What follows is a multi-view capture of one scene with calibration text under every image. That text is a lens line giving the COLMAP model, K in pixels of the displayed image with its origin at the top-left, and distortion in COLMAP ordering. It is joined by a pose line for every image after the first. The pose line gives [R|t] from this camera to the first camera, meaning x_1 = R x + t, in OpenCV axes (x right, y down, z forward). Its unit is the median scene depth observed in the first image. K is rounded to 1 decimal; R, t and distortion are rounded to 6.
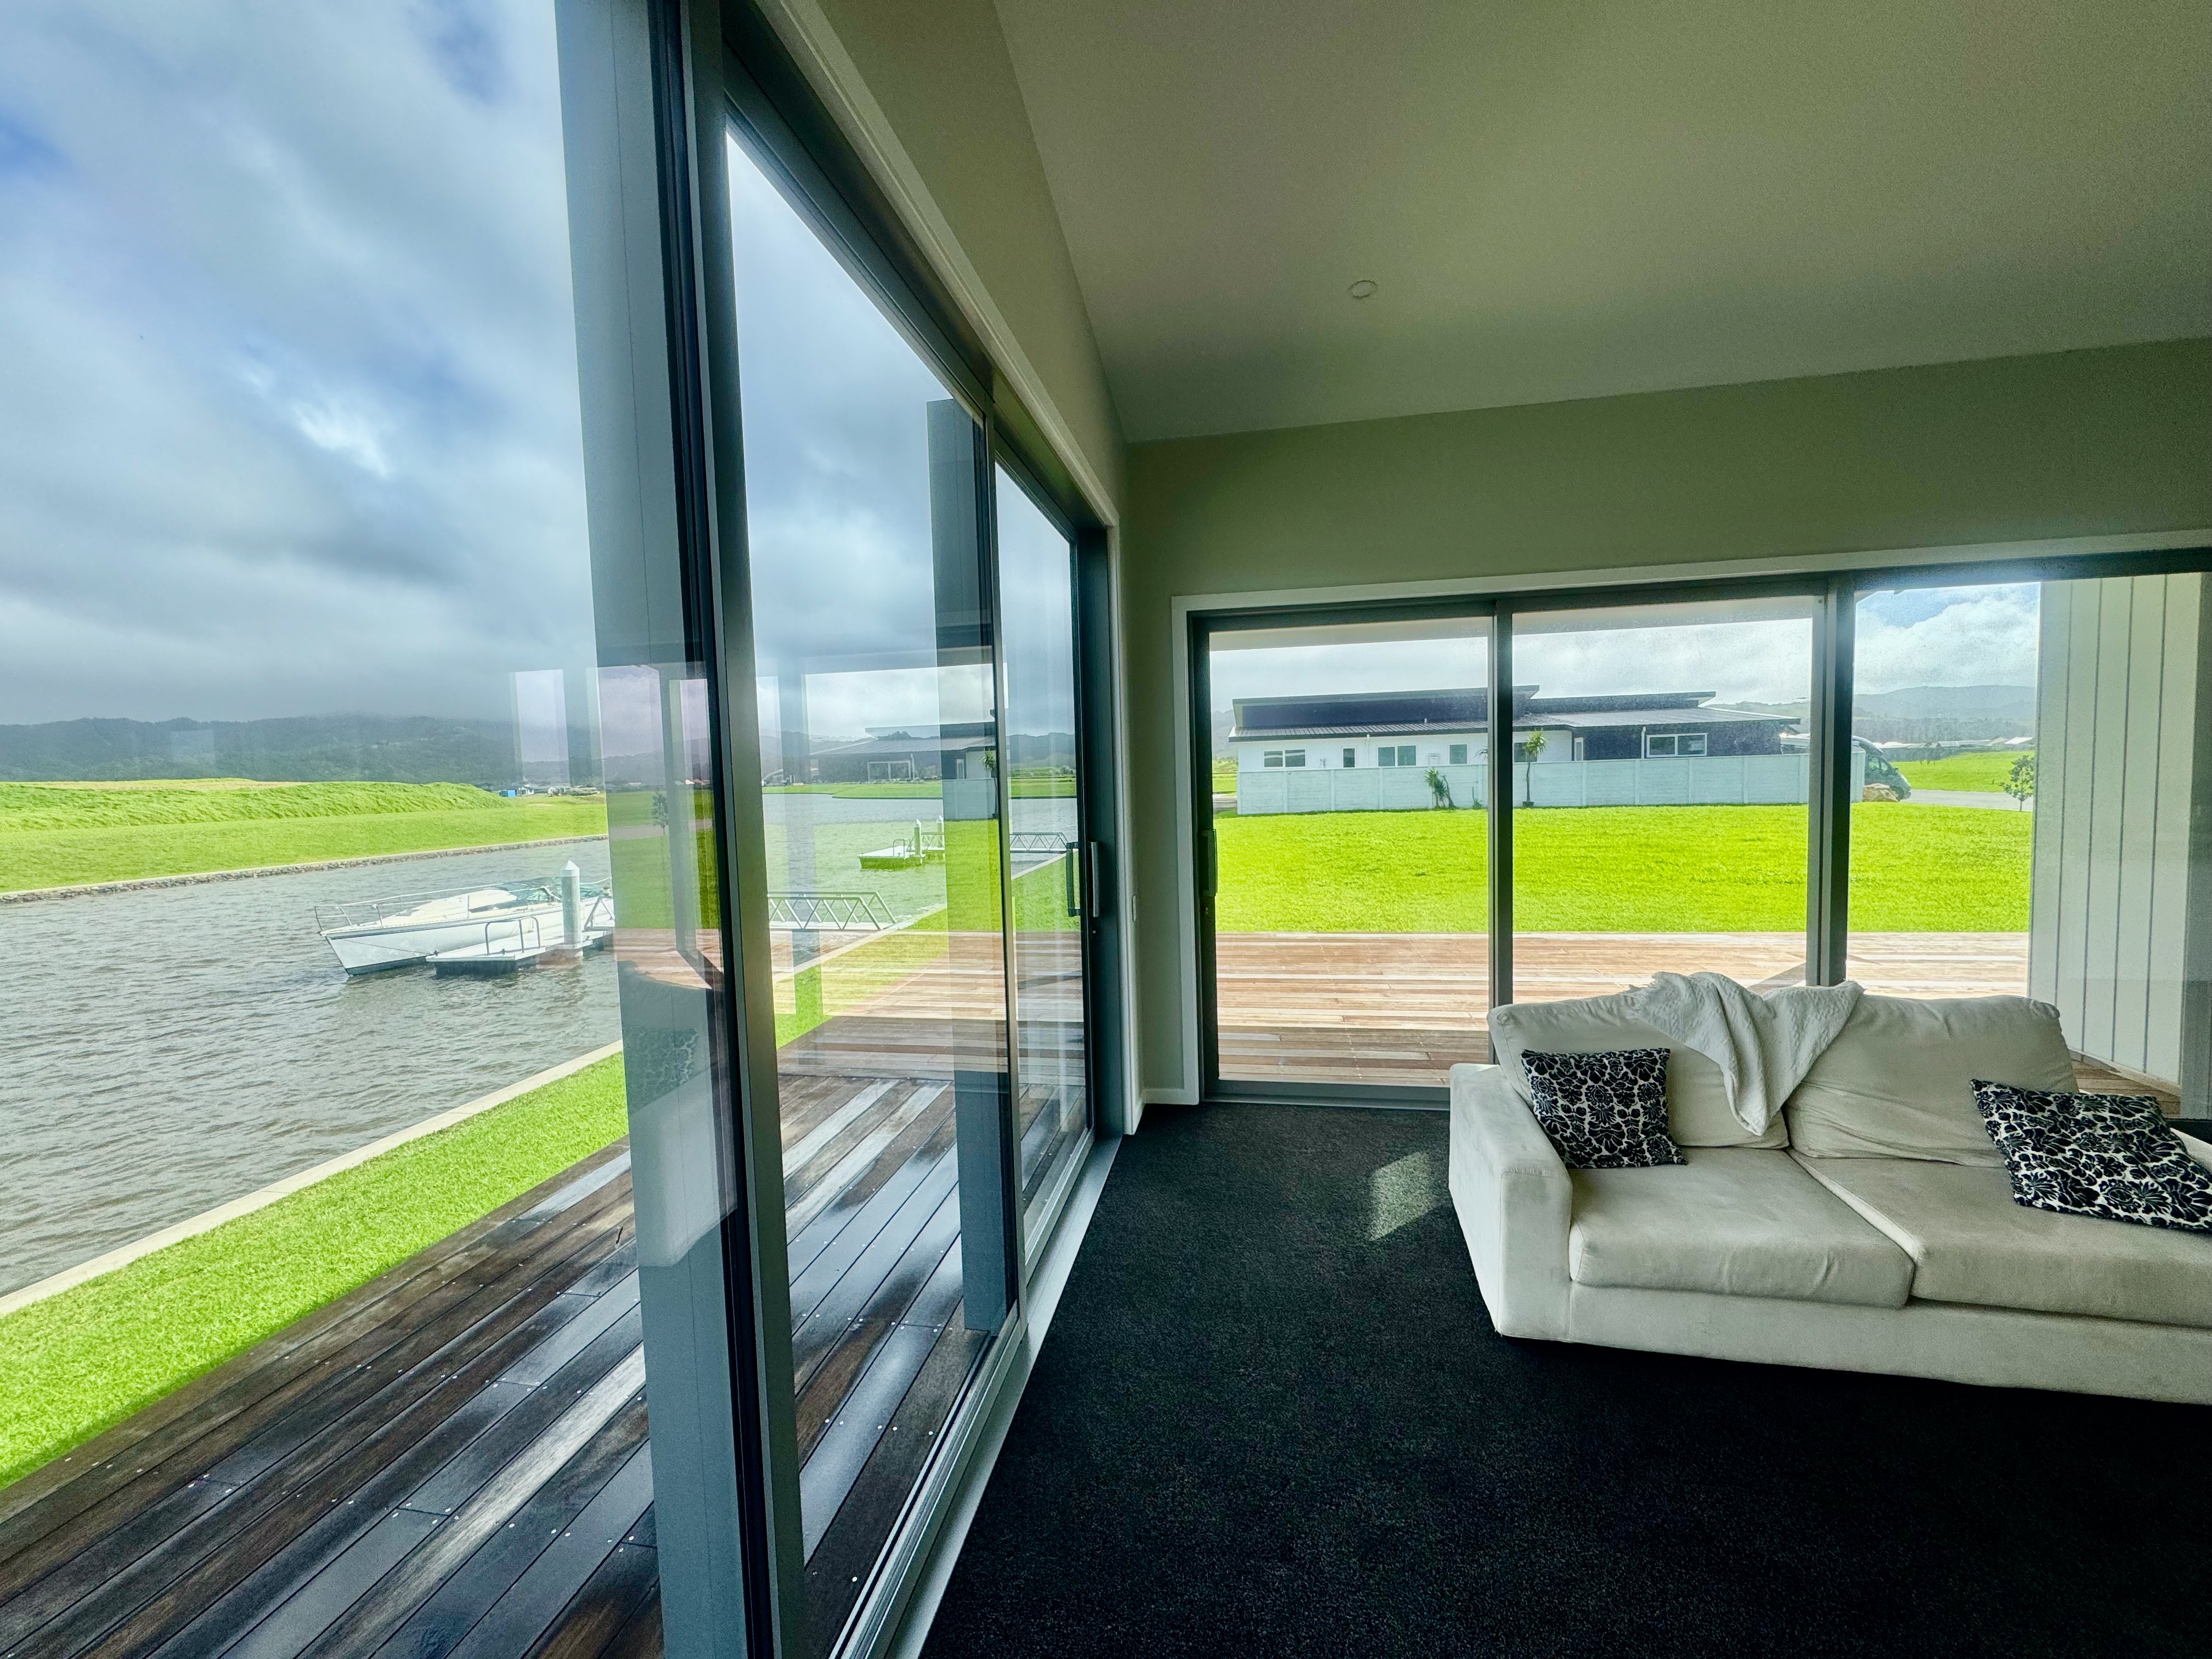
lens RADIAL K [[886.0, 0, 1105.0], [0, 886.0, 830.4], [0, 0, 1]] dist [0.003989, 0.000337]
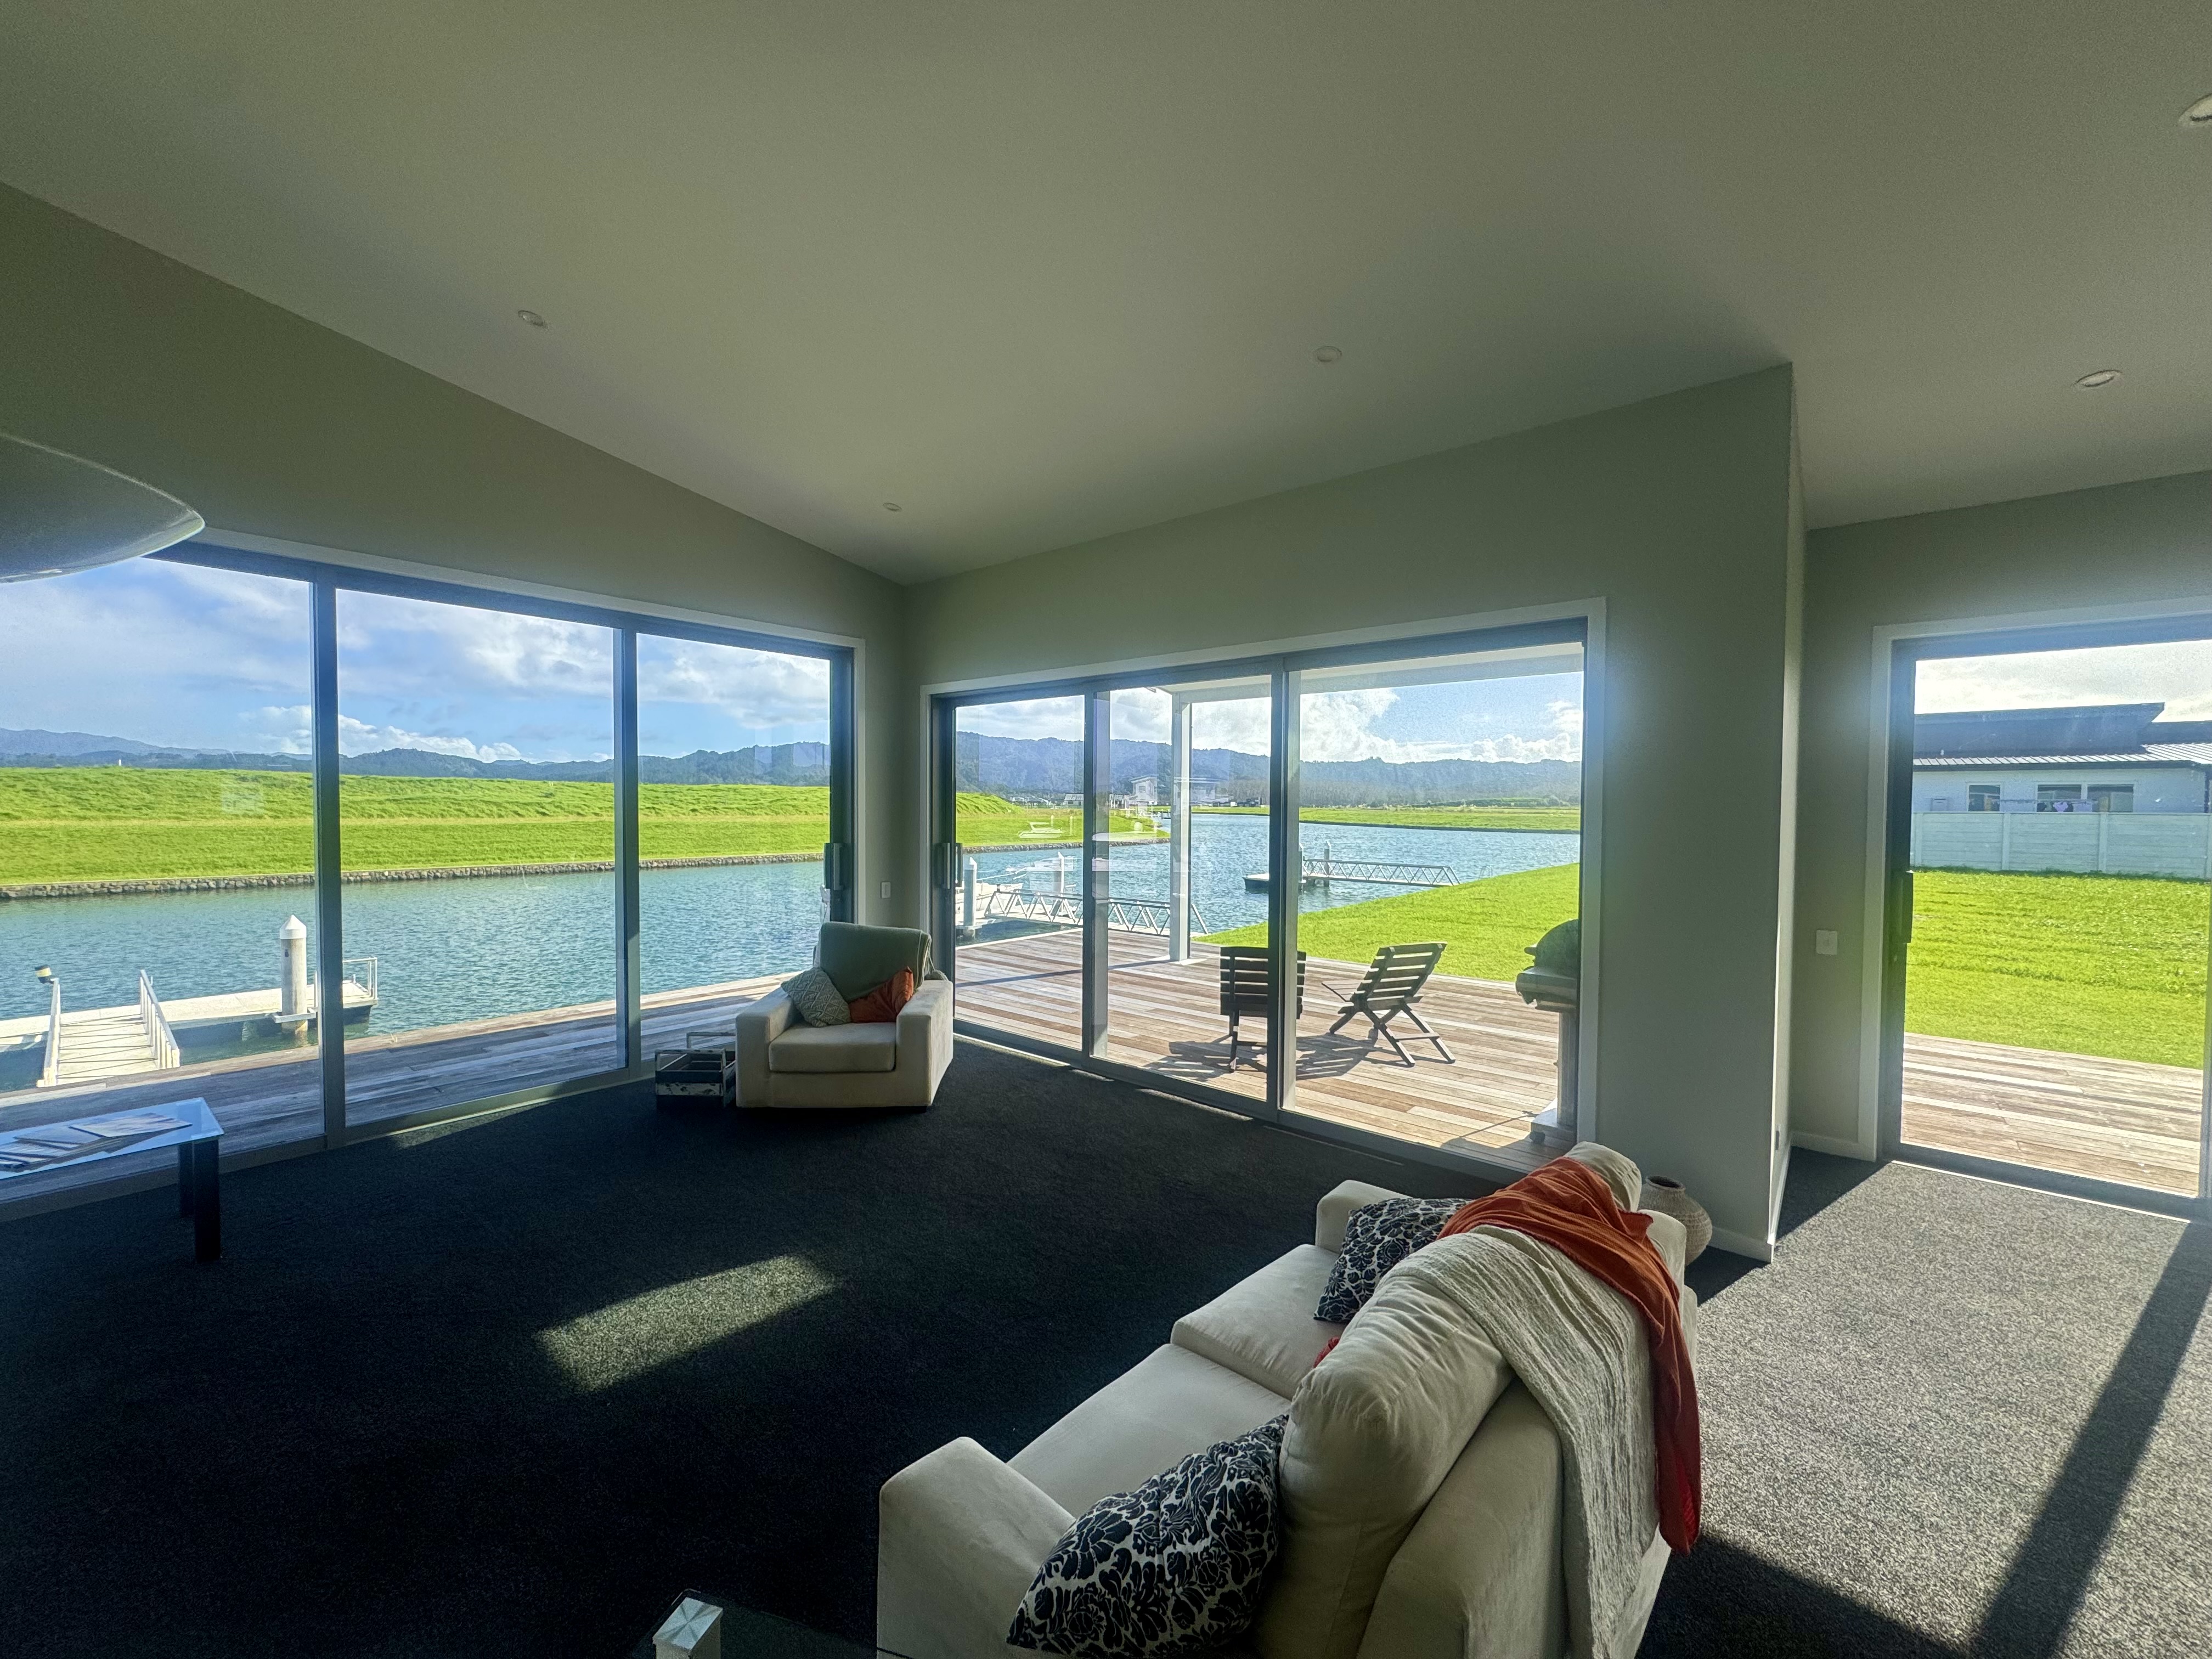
lens RADIAL K [[886.0, 0, 1111.5], [0, 886.0, 826.3], [0, 0, 1]] dist [0.003989, 0.000337]
pose [[0.854122, 0.049351, -0.517726, 0.870303], [-0.066053, 0.997720, -0.013865, -0.021935], [0.515861, 0.046040, 0.855434, -0.065322]]
